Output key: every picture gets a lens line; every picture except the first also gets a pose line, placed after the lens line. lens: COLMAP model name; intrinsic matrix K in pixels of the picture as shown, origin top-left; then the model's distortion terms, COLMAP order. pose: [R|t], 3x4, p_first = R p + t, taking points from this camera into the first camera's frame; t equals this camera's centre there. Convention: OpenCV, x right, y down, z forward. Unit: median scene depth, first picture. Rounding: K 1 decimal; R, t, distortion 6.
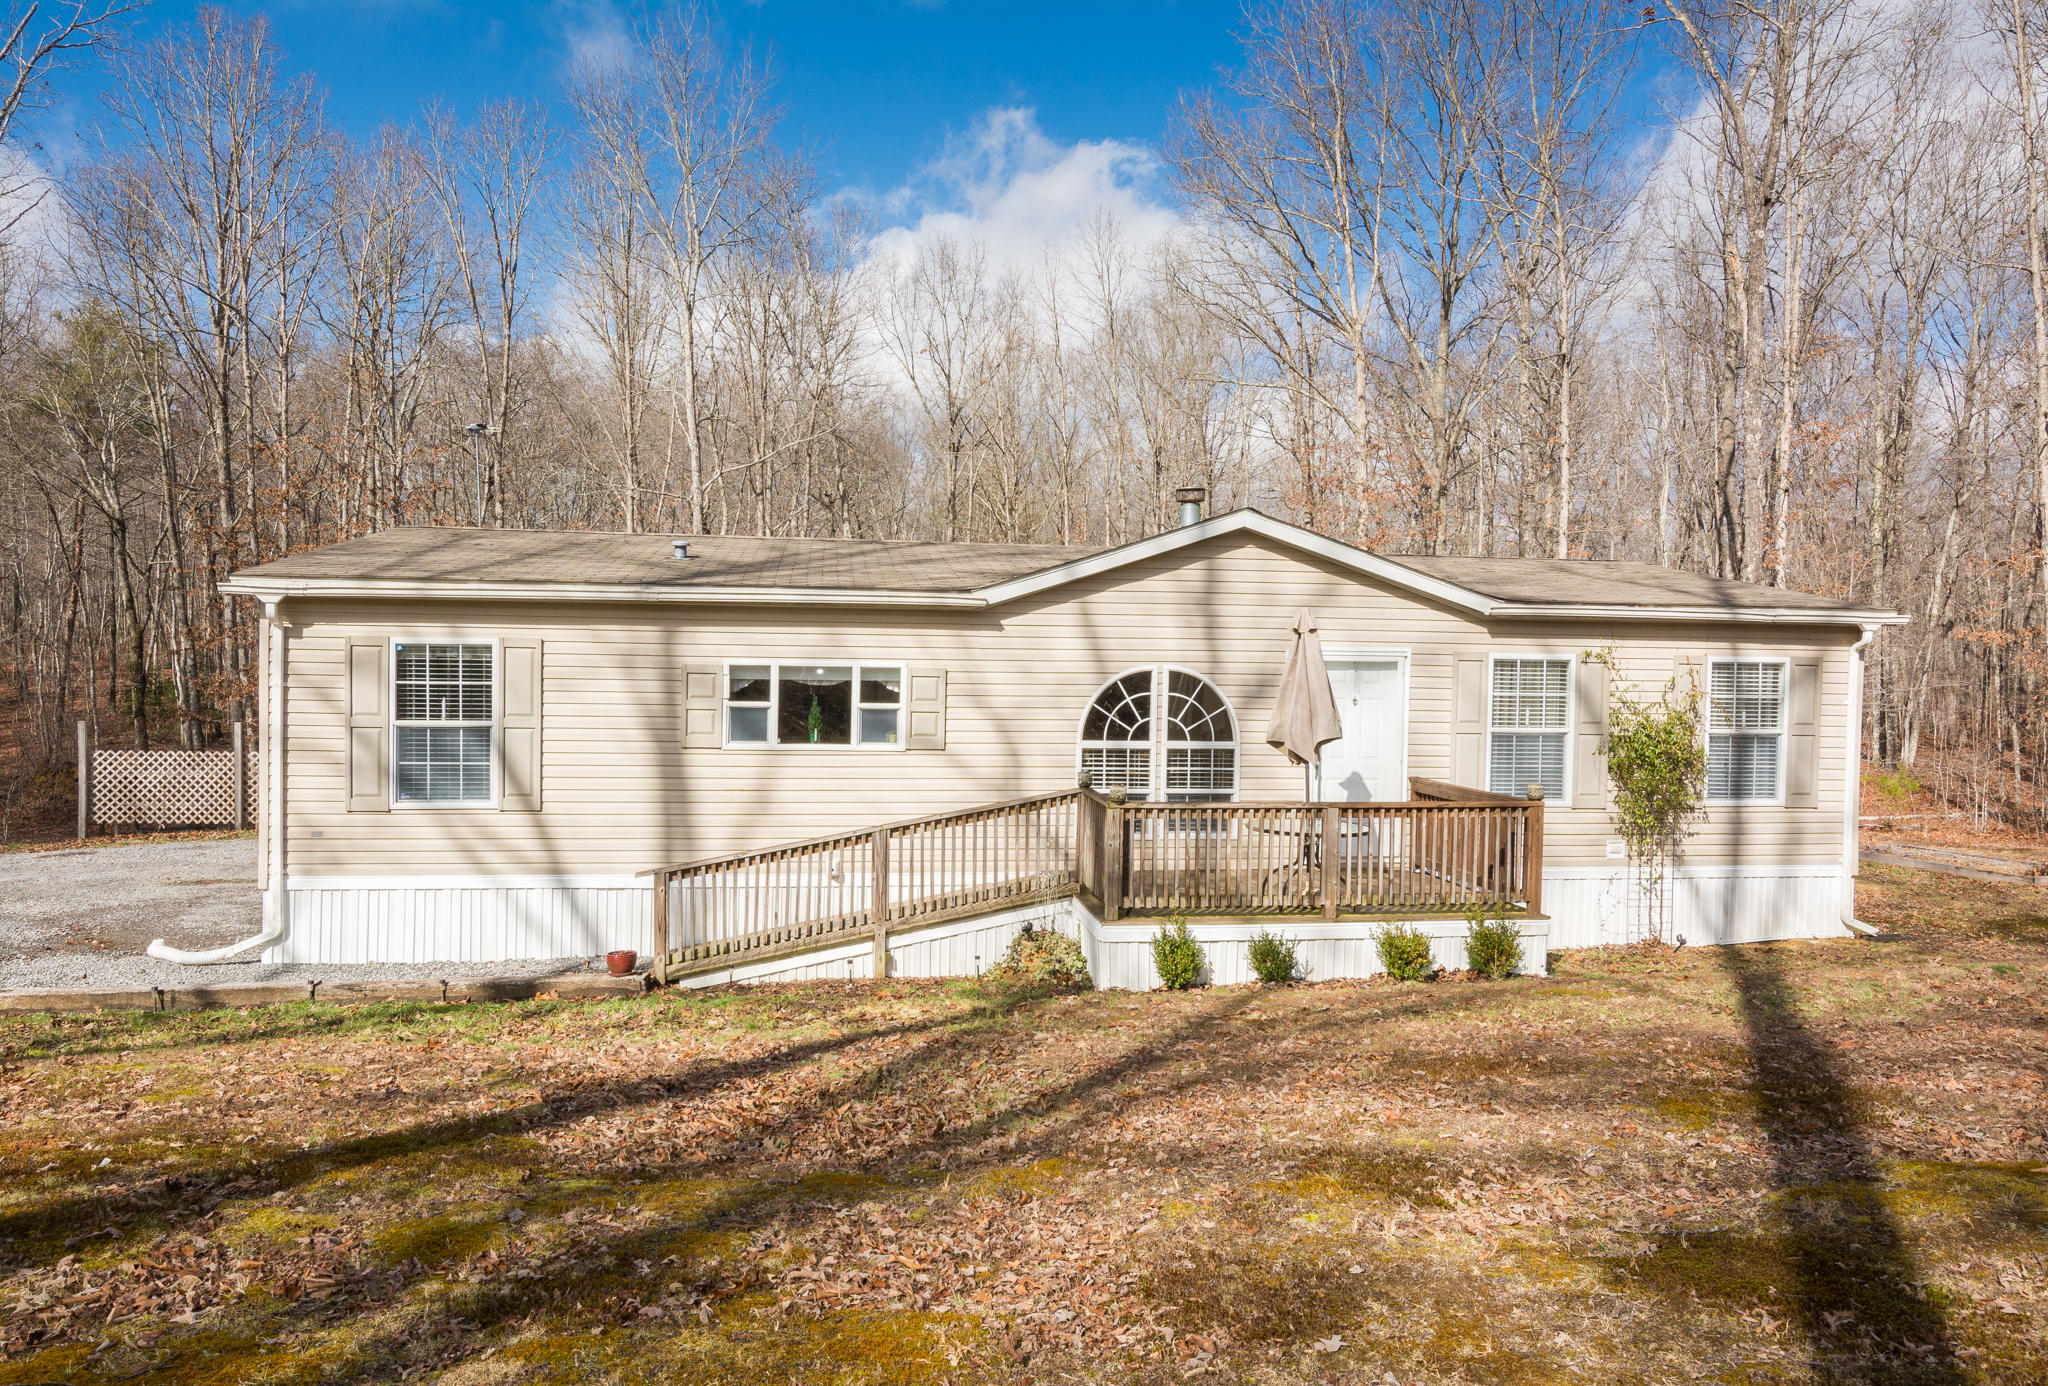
lens RADIAL K [[1453.1, 0, 1024.0], [0, 1453.1, 693.0], [0, 0, 1]] dist [0.003588, -0.002611]
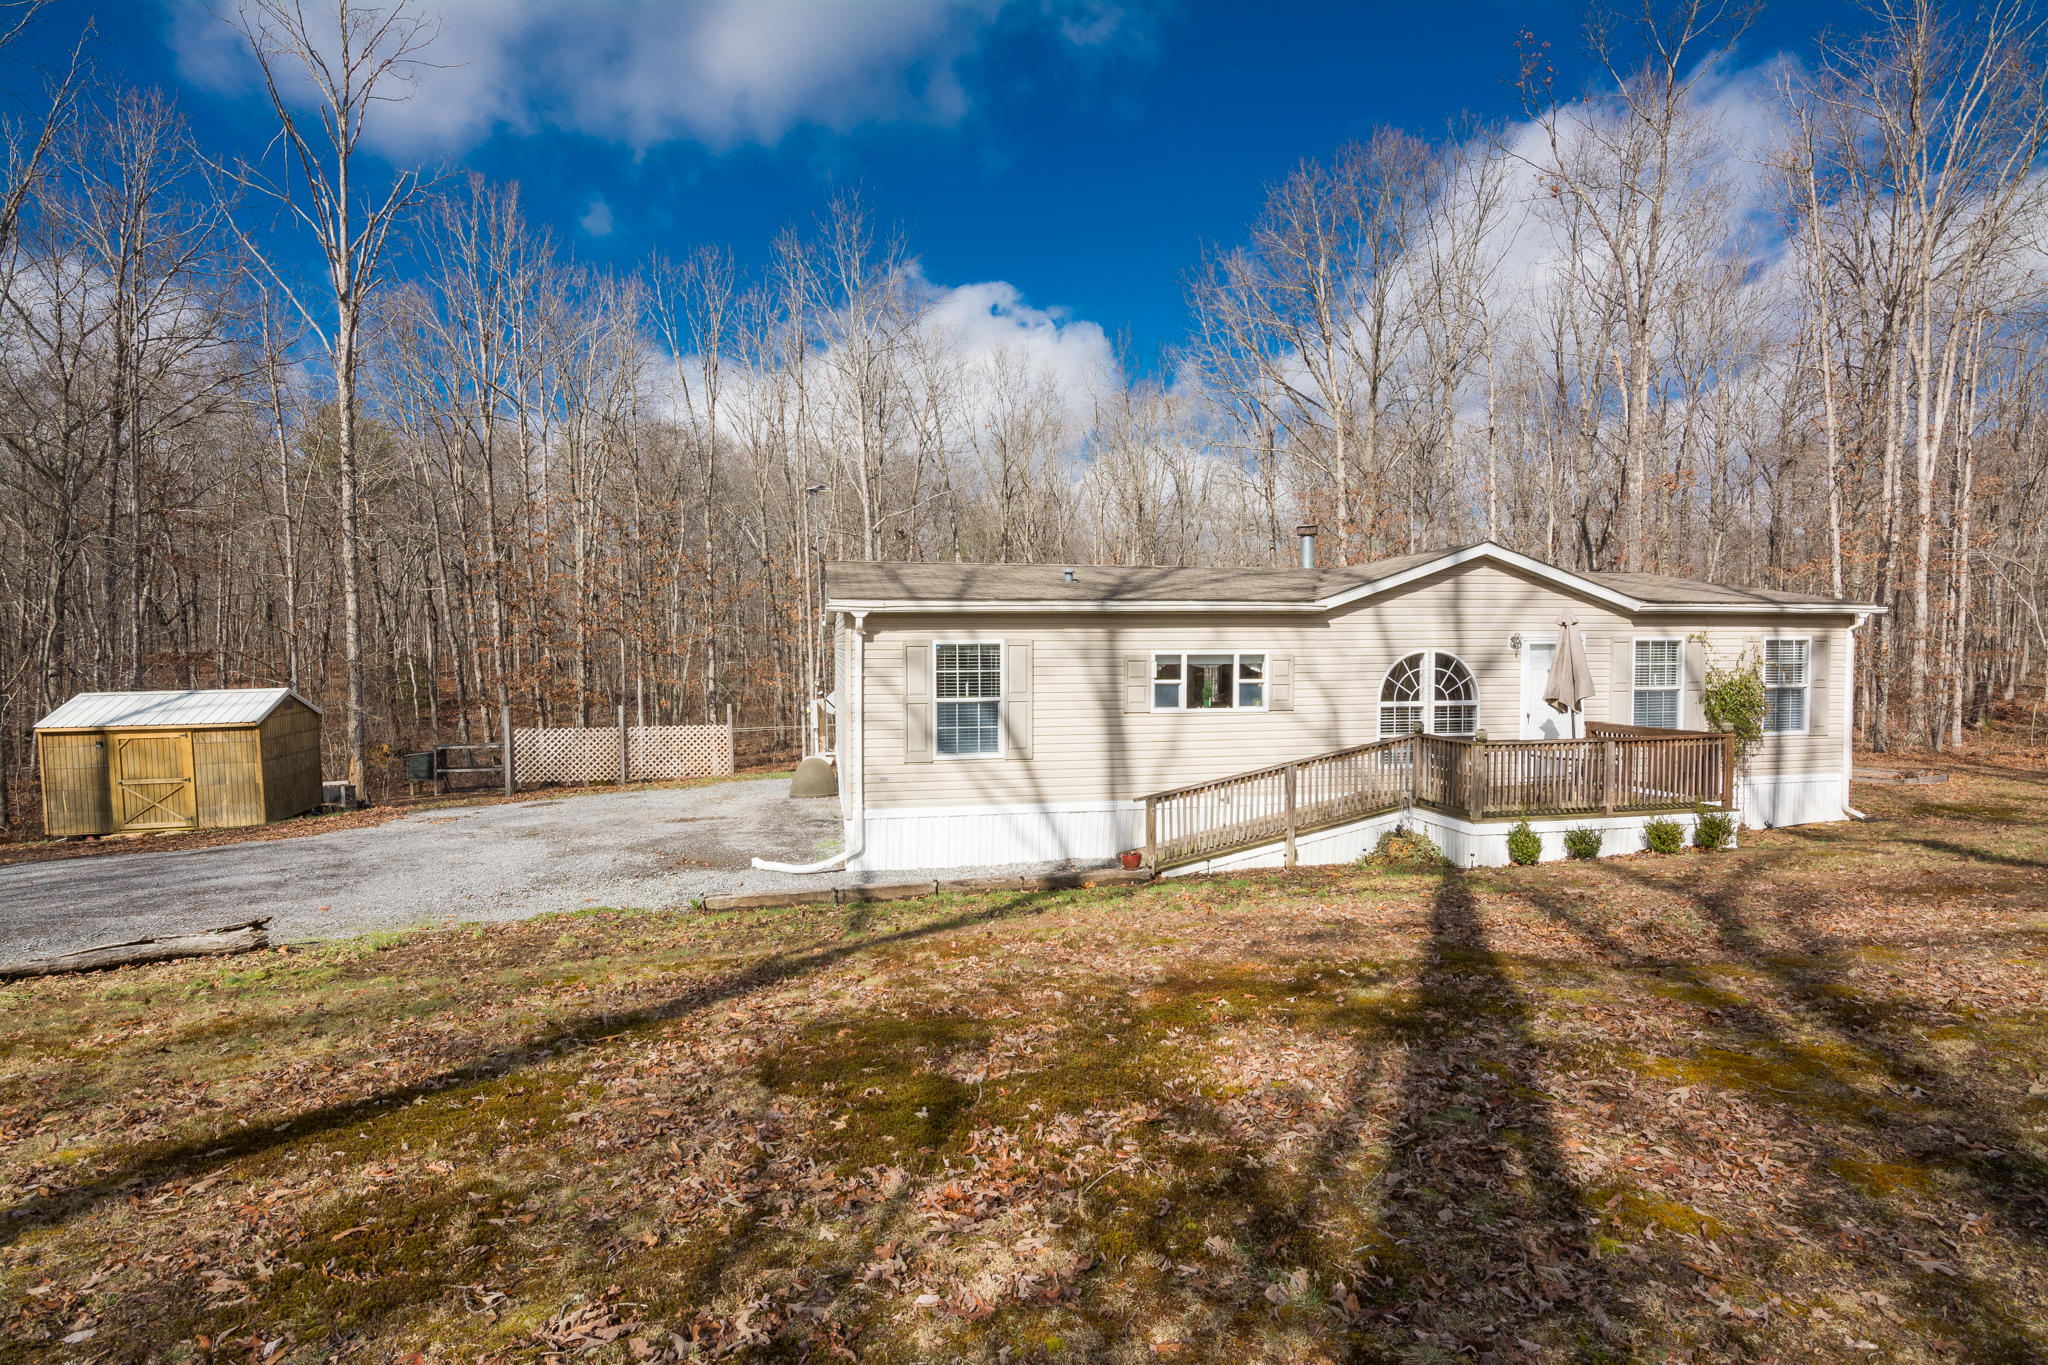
lens RADIAL K [[1077.0, 0, 1024.0], [0, 1077.0, 682.5], [0, 0, 1]] dist [0.001612, -0.020898]
pose [[0.997377, -0.021856, 0.069005, -0.391240], [0.021277, 0.999732, 0.009107, -0.004178], [-0.069186, -0.007615, 0.997575, -0.055820]]
